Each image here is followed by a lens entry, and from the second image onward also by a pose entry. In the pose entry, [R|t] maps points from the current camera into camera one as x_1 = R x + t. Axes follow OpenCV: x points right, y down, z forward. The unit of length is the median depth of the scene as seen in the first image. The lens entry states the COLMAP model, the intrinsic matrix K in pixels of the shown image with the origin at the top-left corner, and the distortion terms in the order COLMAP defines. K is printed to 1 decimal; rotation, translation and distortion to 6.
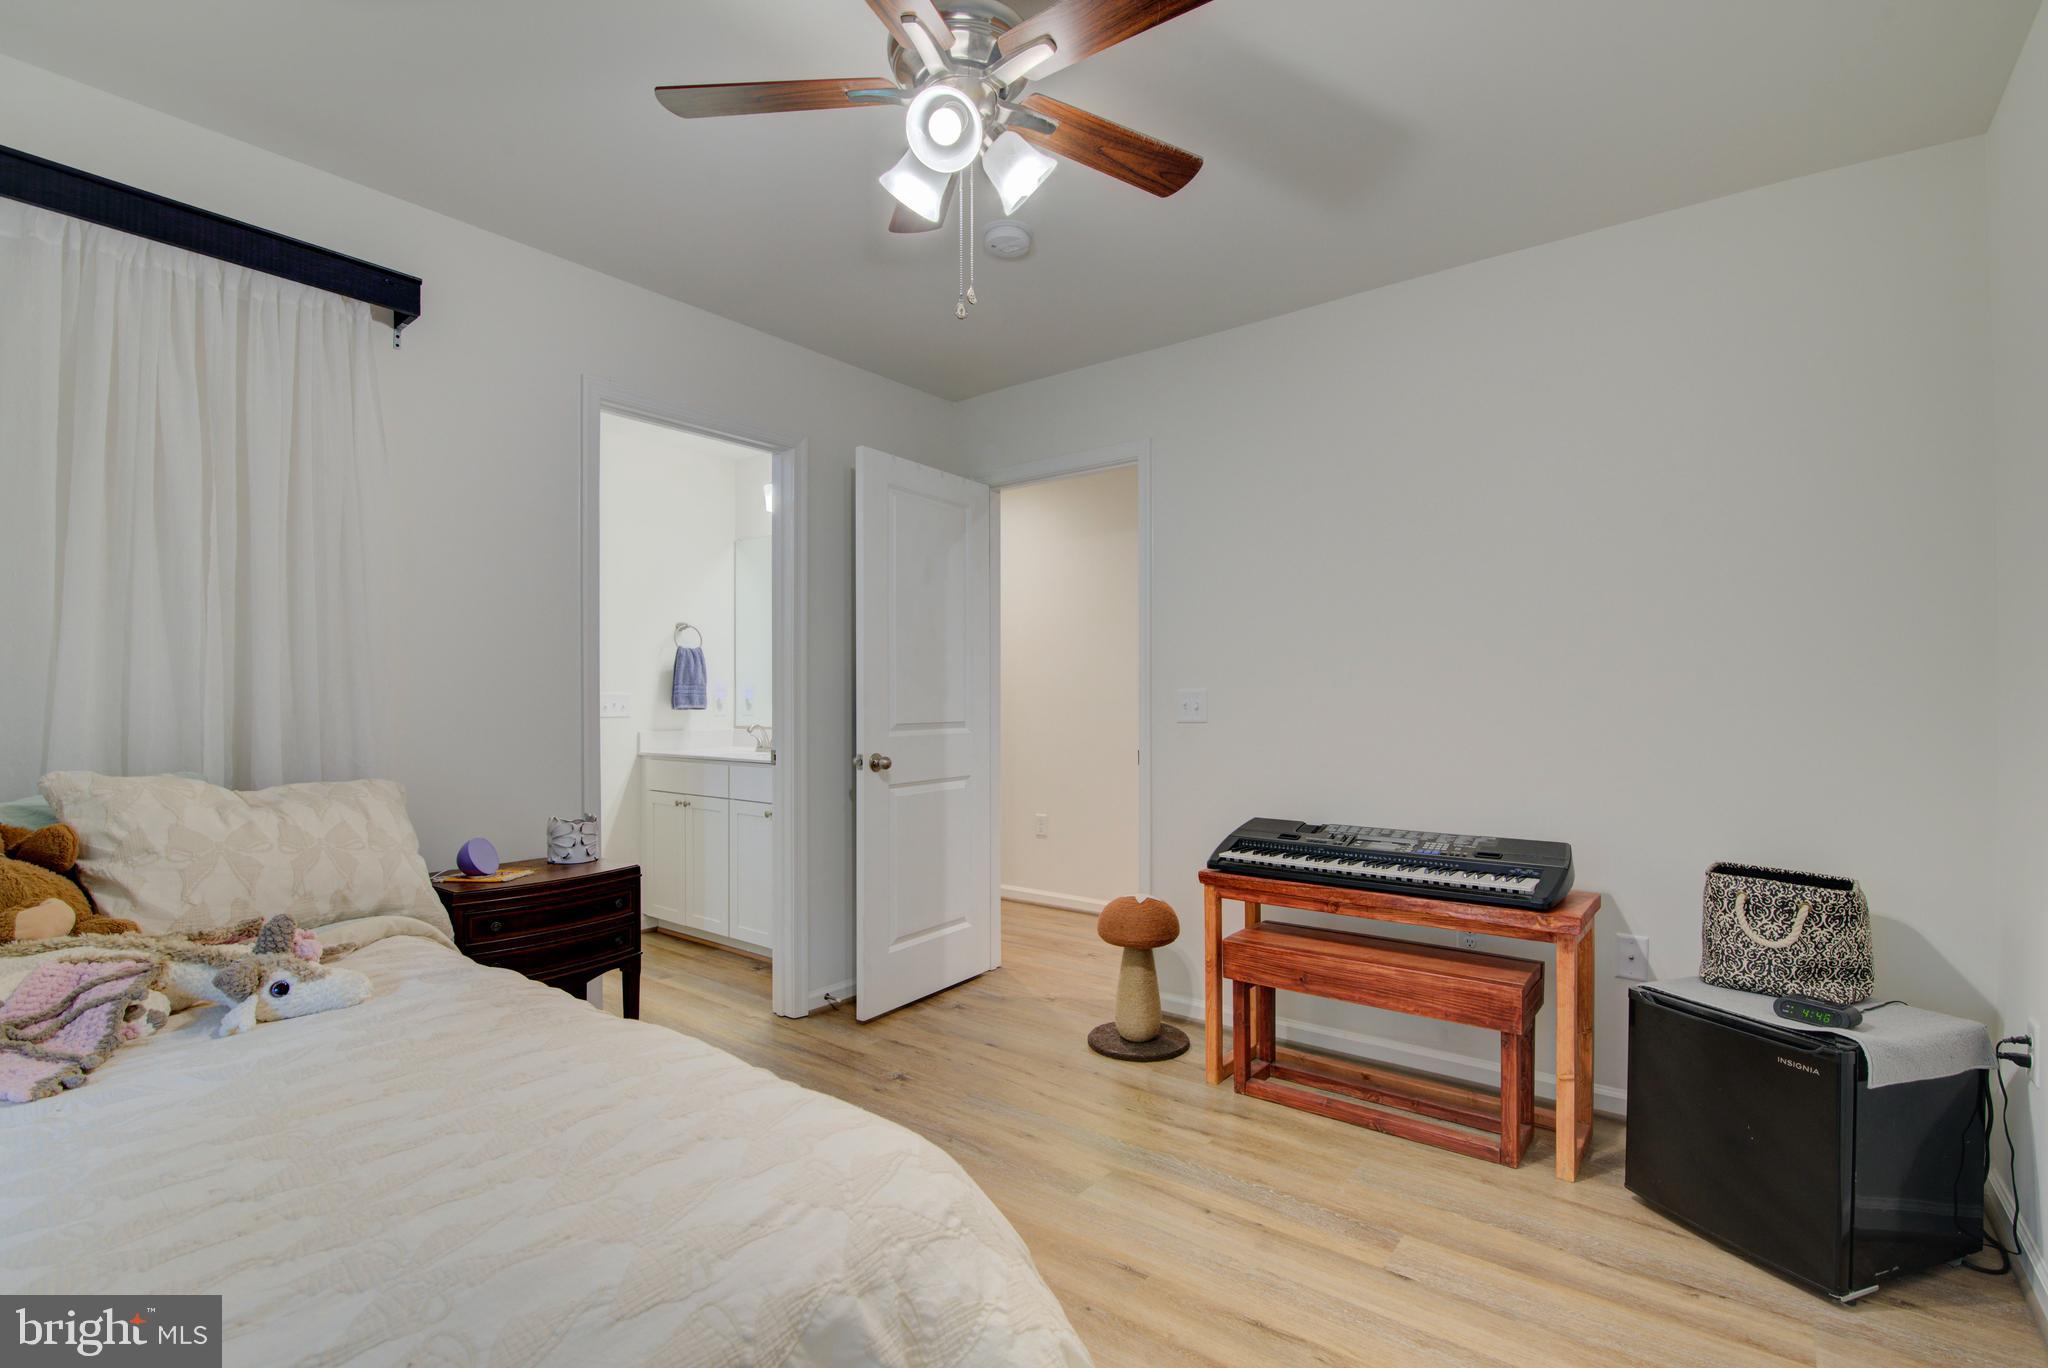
lens RADIAL K [[937.1, 0, 1024.6], [0, 937.1, 695.4], [0, 0, 1]] dist [-0.020981, 0.002080]
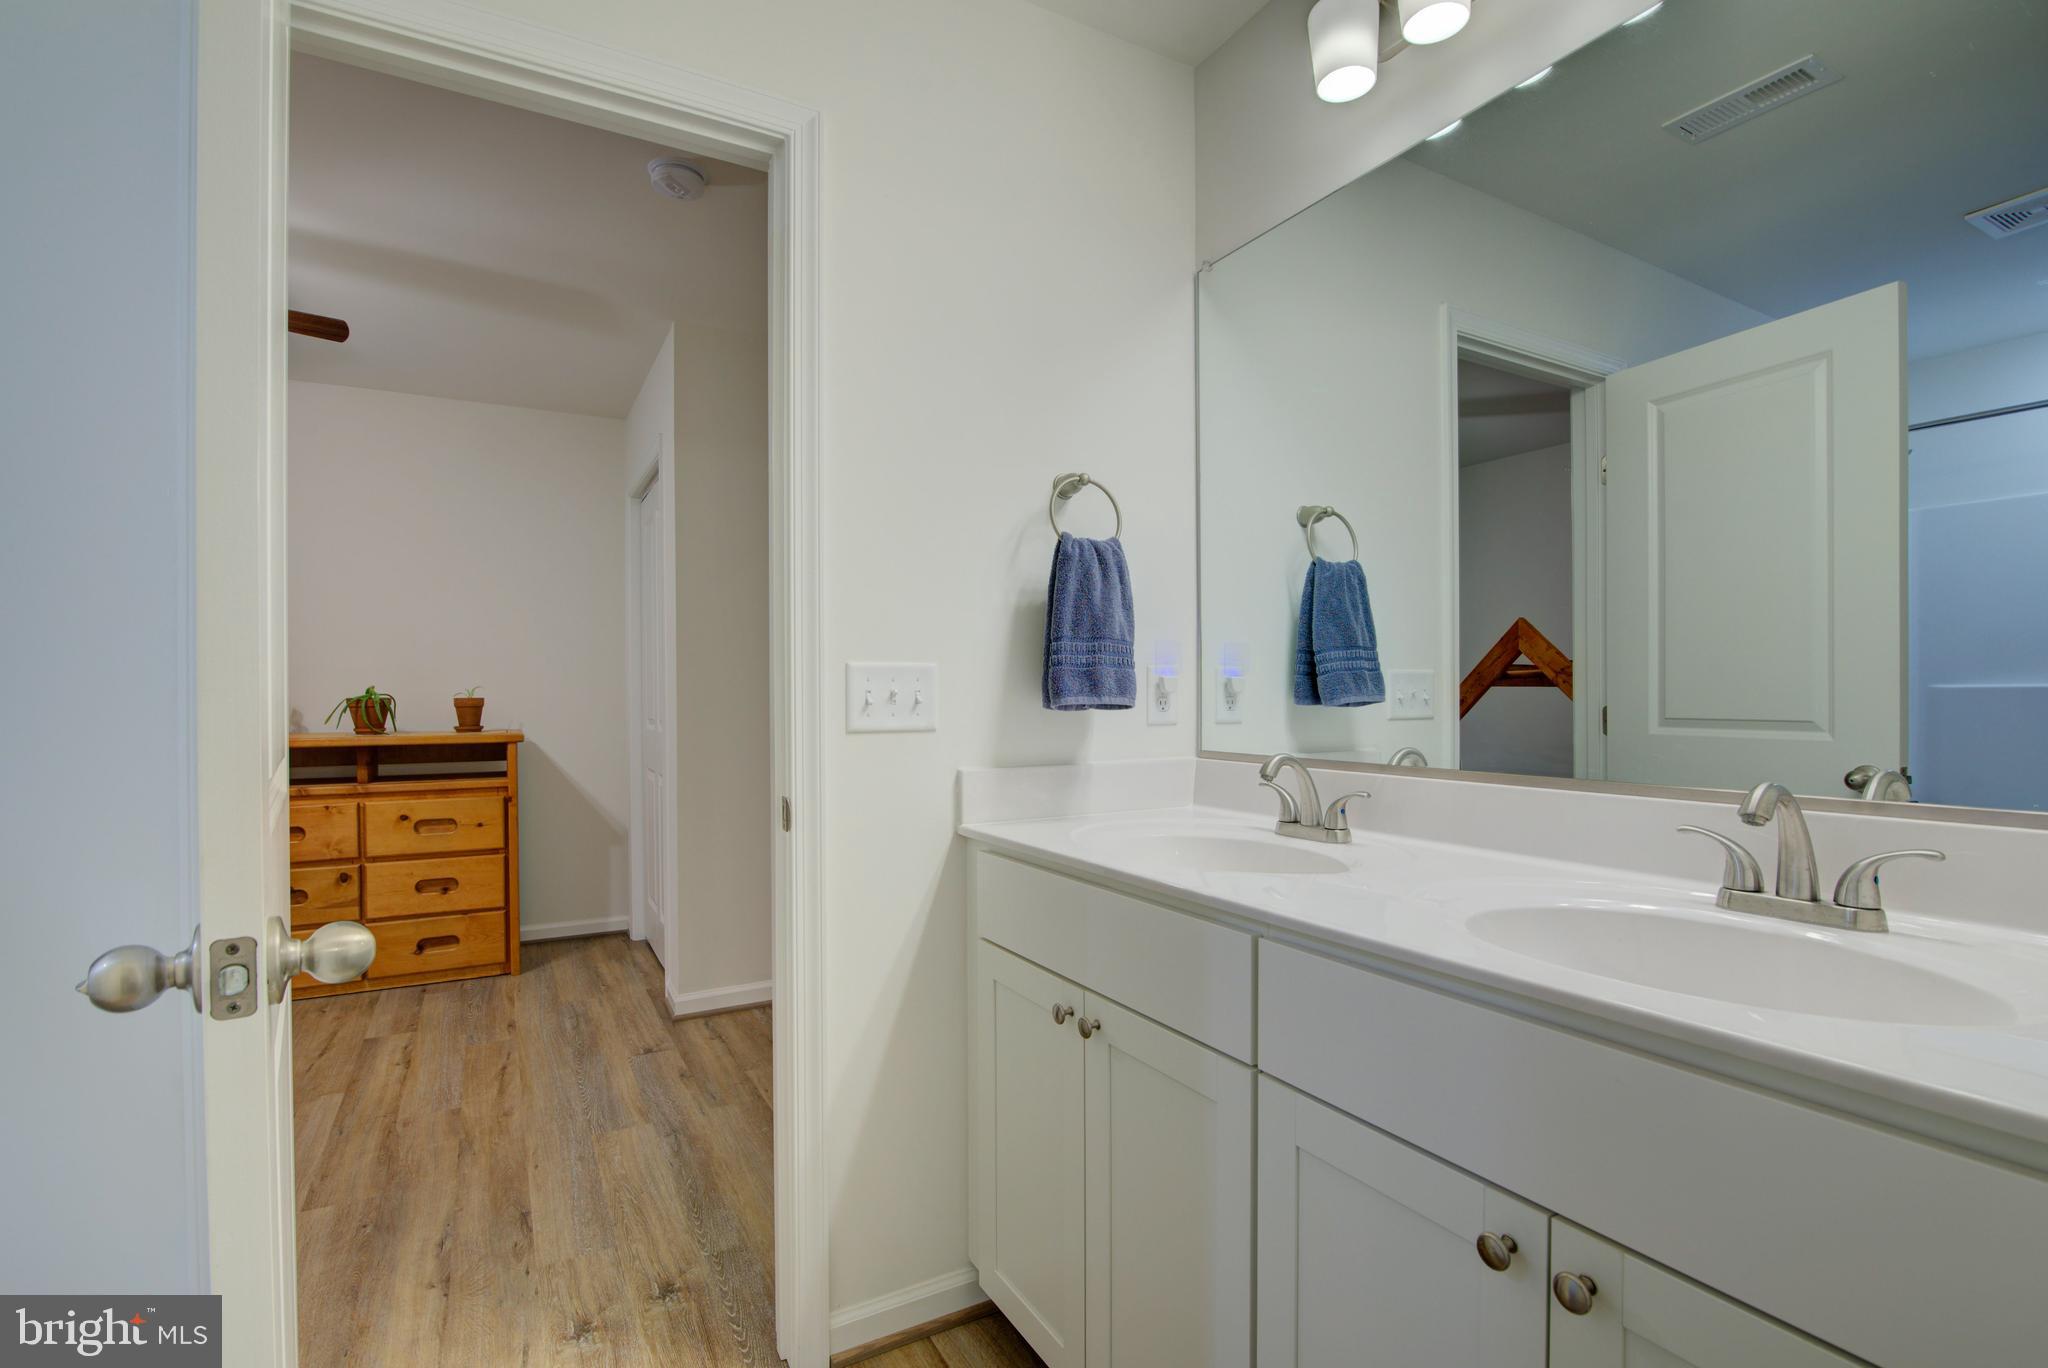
lens RADIAL K [[959.4, 0, 1013.9], [0, 959.4, 690.4], [0, 0, 1]] dist [-0.011926, 0.000052]
pose [[0.926863, -0.001323, -0.375397, -0.247469], [0.003273, 0.999984, 0.004558, 0.006266], [0.375385, -0.005454, 0.926853, 0.647712]]
